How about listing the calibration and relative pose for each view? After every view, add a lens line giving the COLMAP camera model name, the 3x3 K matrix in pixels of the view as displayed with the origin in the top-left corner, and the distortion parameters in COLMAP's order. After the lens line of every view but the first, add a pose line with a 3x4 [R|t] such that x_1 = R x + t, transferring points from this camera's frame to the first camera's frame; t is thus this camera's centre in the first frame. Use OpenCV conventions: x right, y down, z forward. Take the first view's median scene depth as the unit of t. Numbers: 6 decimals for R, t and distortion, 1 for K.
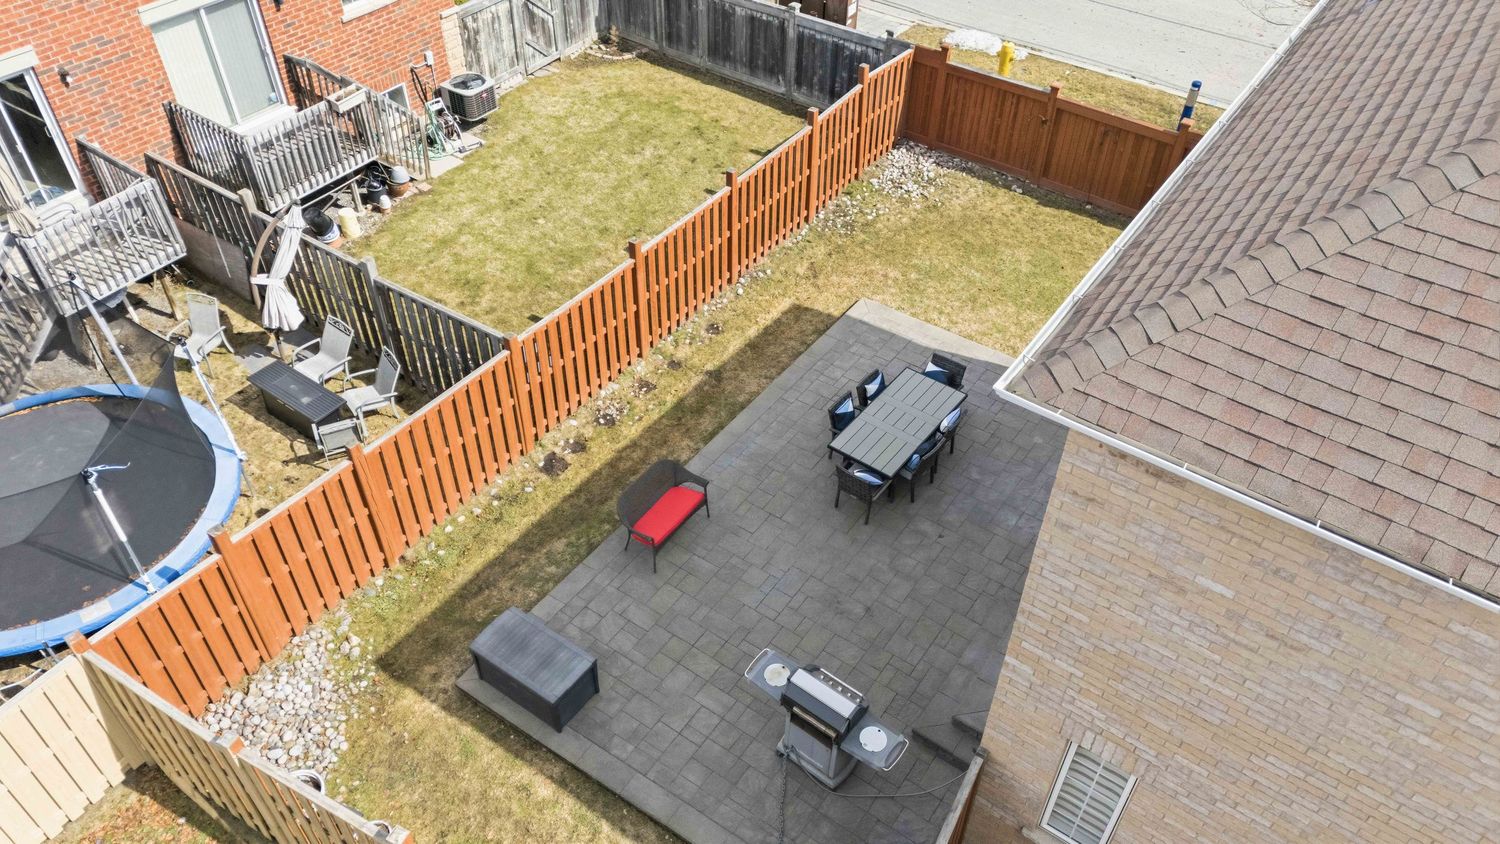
lens RADIAL K [[1091.1, 0, 747.7], [0, 1091.1, 423.4], [0, 0, 1]] dist [0.081058, -0.074242]
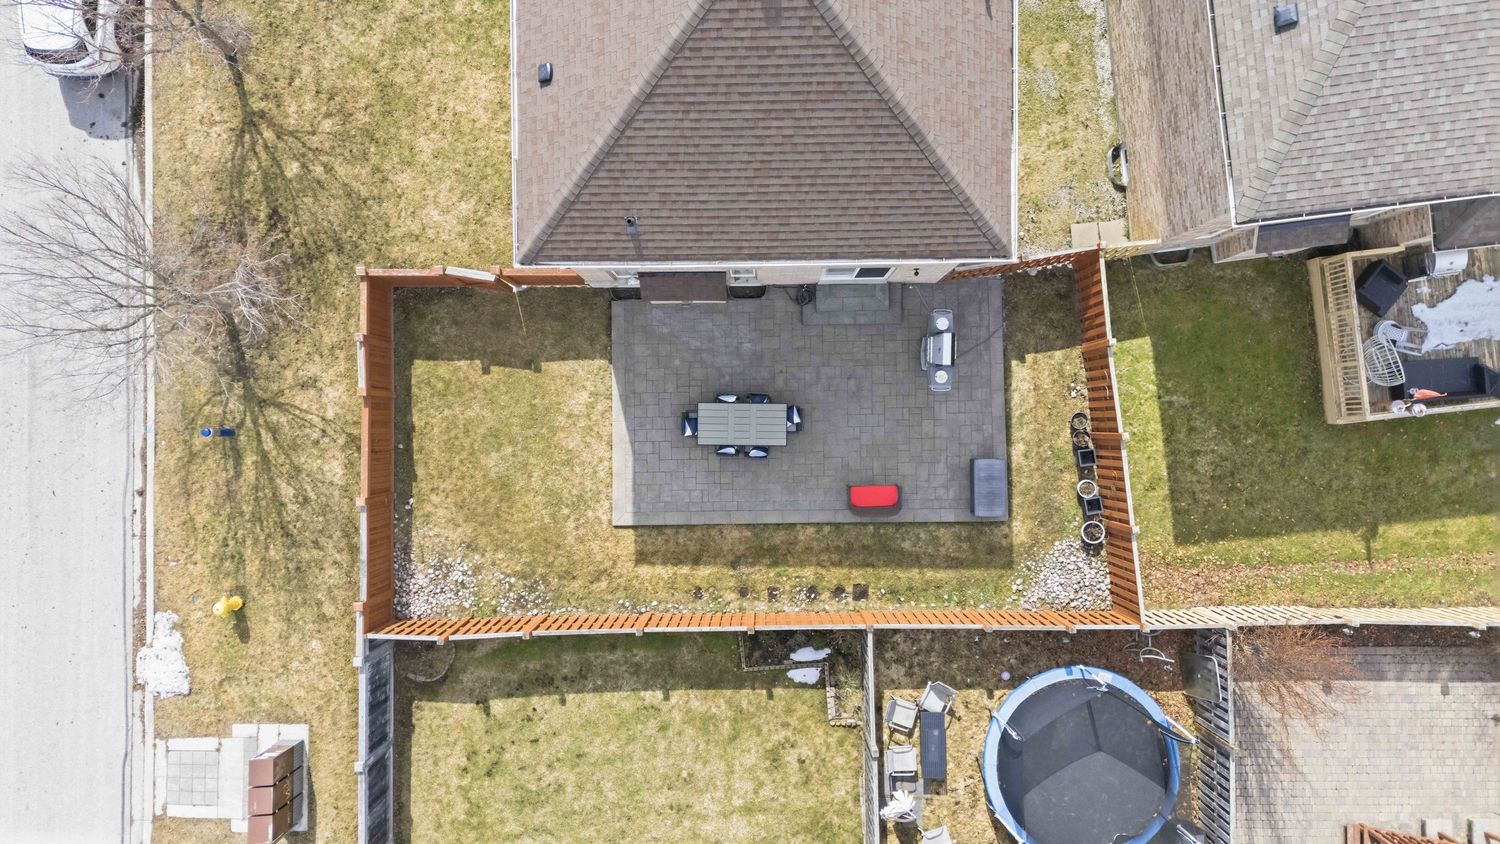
lens RADIAL K [[1091.1, 0, 750.7], [0, 1091.1, 418.1], [0, 0, 1]] dist [0.081058, -0.074242]
pose [[-0.586248, -0.810122, -0.003960, 0.123861], [0.551589, -0.402730, 0.730451, -1.025176], [-0.593349, 0.426041, 0.682953, -0.125075]]
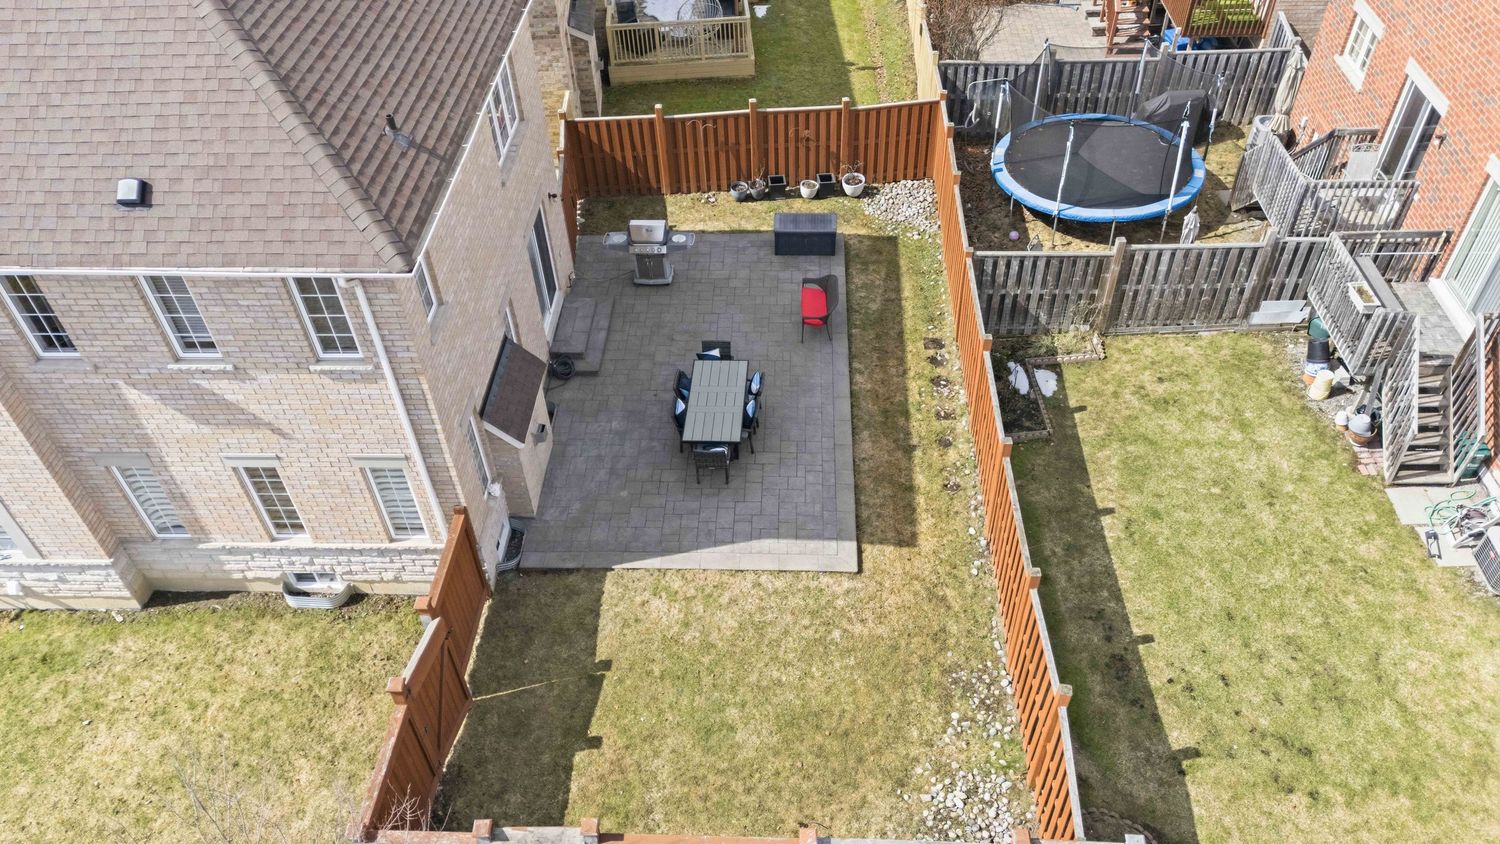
lens RADIAL K [[1091.1, 0, 749.5], [0, 1091.1, 421.9], [0, 0, 1]] dist [0.081058, -0.074242]
pose [[-0.839389, 0.385521, -0.383145, 0.505772], [-0.354167, 0.146778, 0.923592, -0.990273], [0.412301, 0.910950, 0.013336, 0.868918]]
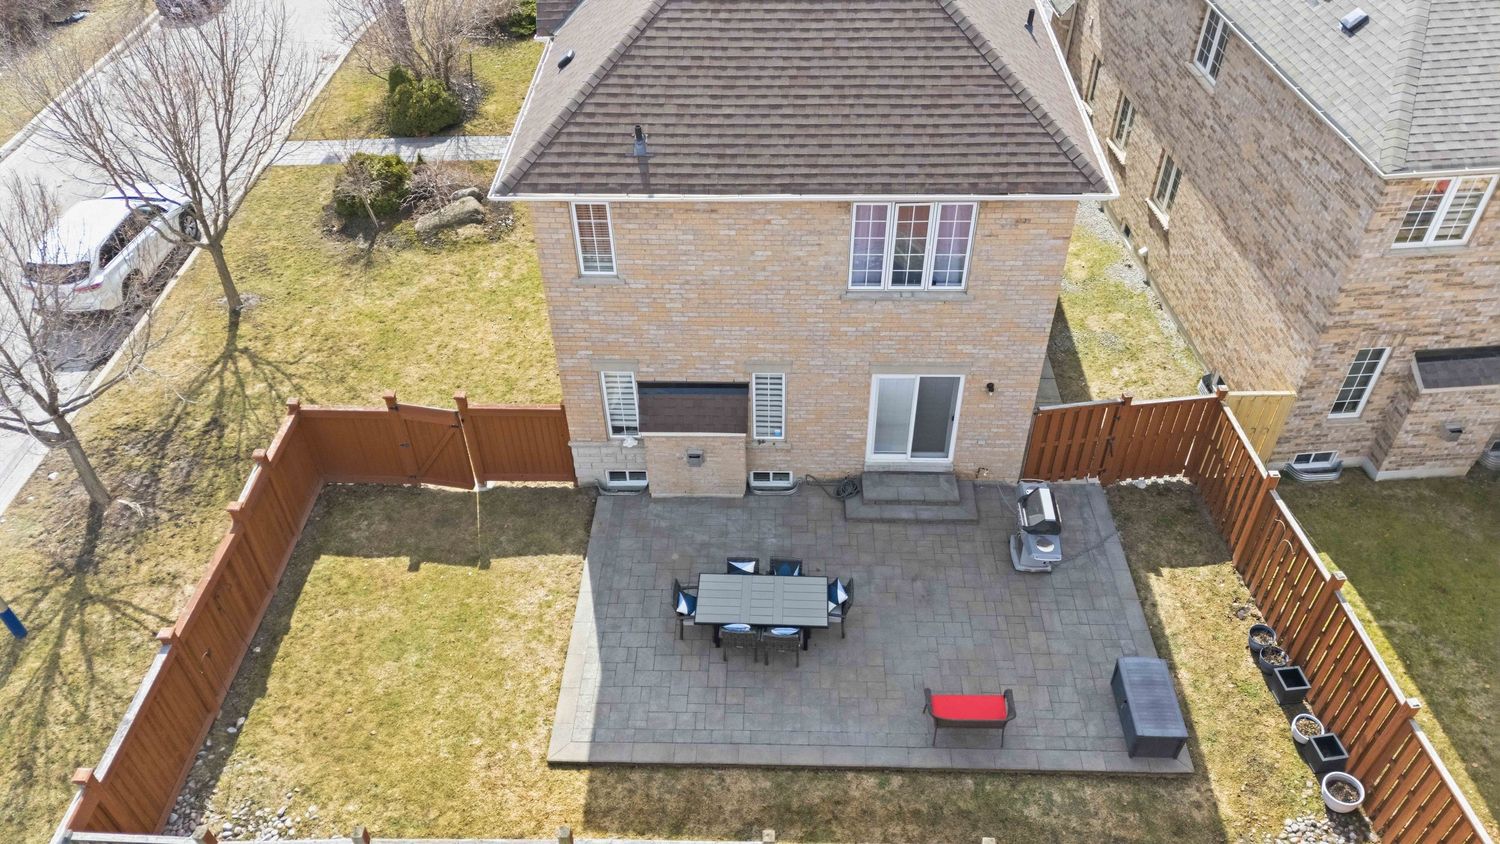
lens RADIAL K [[1091.1, 0, 751.0], [0, 1091.1, 421.7], [0, 0, 1]] dist [0.081058, -0.074242]
pose [[-0.555883, -0.563394, 0.611212, -0.380500], [0.569867, 0.277026, 0.773633, -0.803973], [-0.605182, 0.778359, 0.167066, 0.570020]]
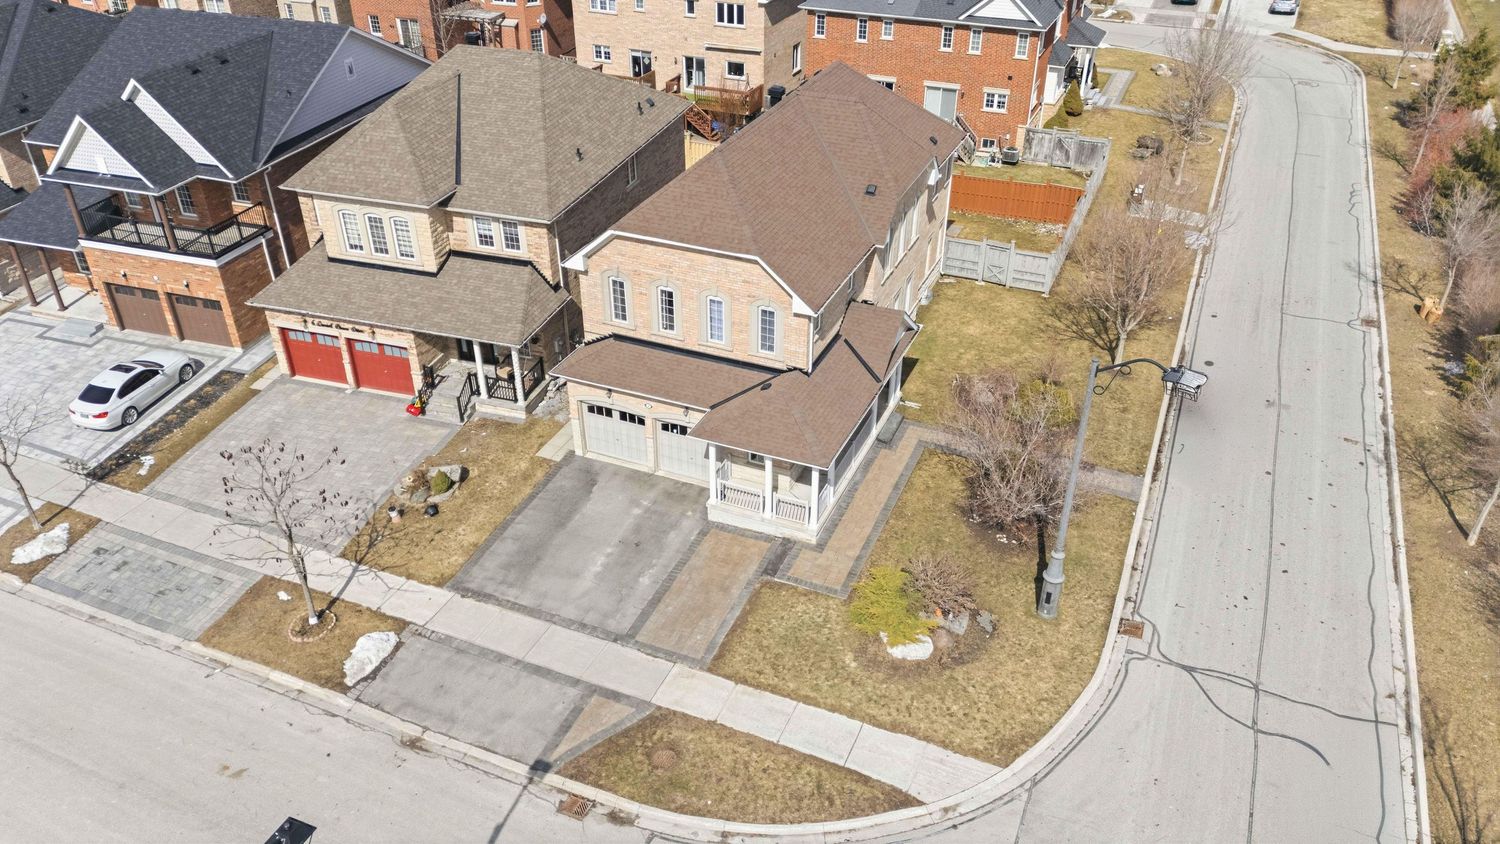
lens RADIAL K [[1091.1, 0, 748.3], [0, 1091.1, 426.4], [0, 0, 1]] dist [0.081058, -0.074242]
pose [[0.203139, 0.517385, -0.831293, 2.837600], [-0.664308, 0.696533, 0.271178, -0.160694], [0.719326, 0.497147, 0.485196, -0.610463]]
